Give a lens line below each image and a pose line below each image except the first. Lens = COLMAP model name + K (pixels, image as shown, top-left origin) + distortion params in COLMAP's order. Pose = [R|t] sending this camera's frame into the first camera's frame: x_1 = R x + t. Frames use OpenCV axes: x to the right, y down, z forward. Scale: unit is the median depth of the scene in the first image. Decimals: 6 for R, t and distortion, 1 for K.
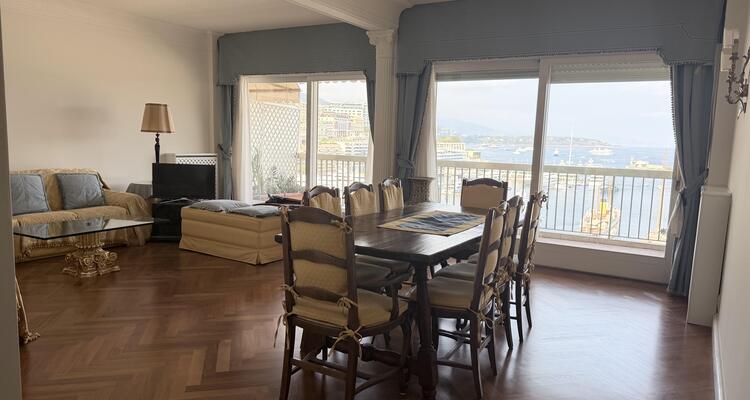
lens RADIAL K [[523.8, 0, 375.0], [0, 523.8, 200.0], [0, 0, 1]] dist [0.082938, -0.113609]
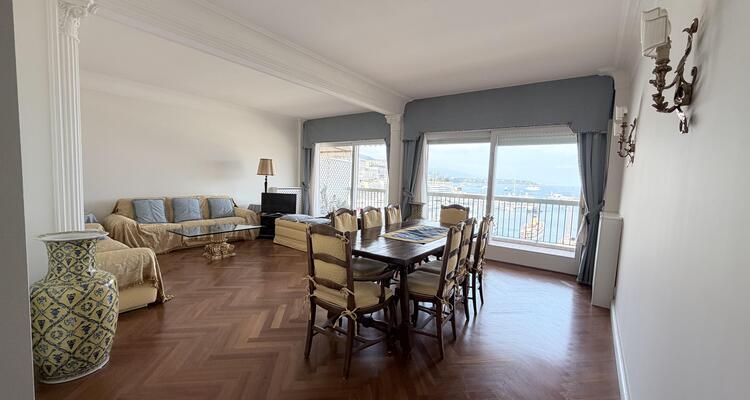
lens RADIAL K [[296.5, 0, 371.9], [0, 296.5, 199.3], [0, 0, 1]] dist [0.000952, -0.000113]
pose [[0.995414, 0.012128, -0.094884, 0.037835], [-0.016767, 0.998695, -0.048249, -0.008037], [0.094175, 0.049618, 0.994318, 0.077618]]
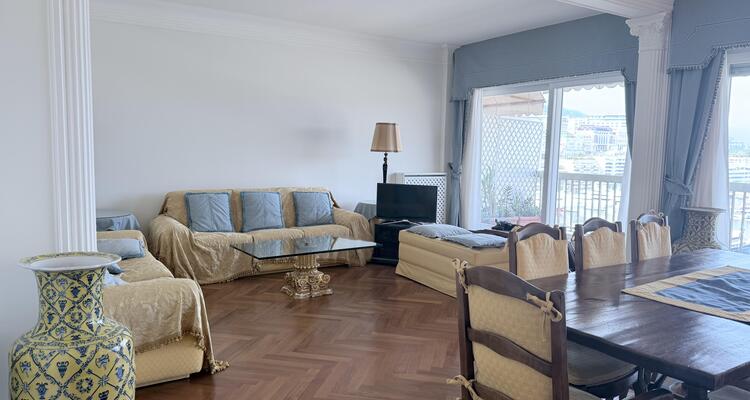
lens RADIAL K [[523.8, 0, 375.0], [0, 523.8, 200.0], [0, 0, 1]] dist [0.082938, -0.113609]
pose [[0.894225, 0.031416, -0.446515, 0.012098], [-0.045176, 0.998775, -0.020200, -0.020801], [0.445333, 0.038235, 0.894548, 0.150716]]
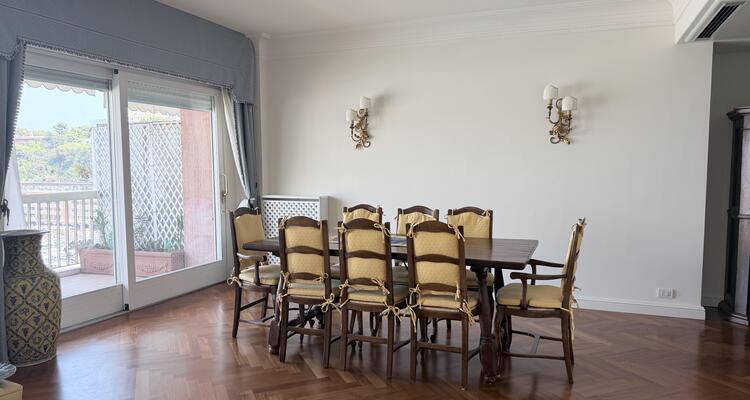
lens RADIAL K [[523.8, 0, 375.0], [0, 523.8, 200.0], [0, 0, 1]] dist [0.082938, -0.113609]
pose [[-0.159823, -0.097737, 0.982295, -0.571355], [0.117241, 0.986164, 0.117197, -0.114750], [-0.980159, 0.133896, -0.146153, 0.741015]]
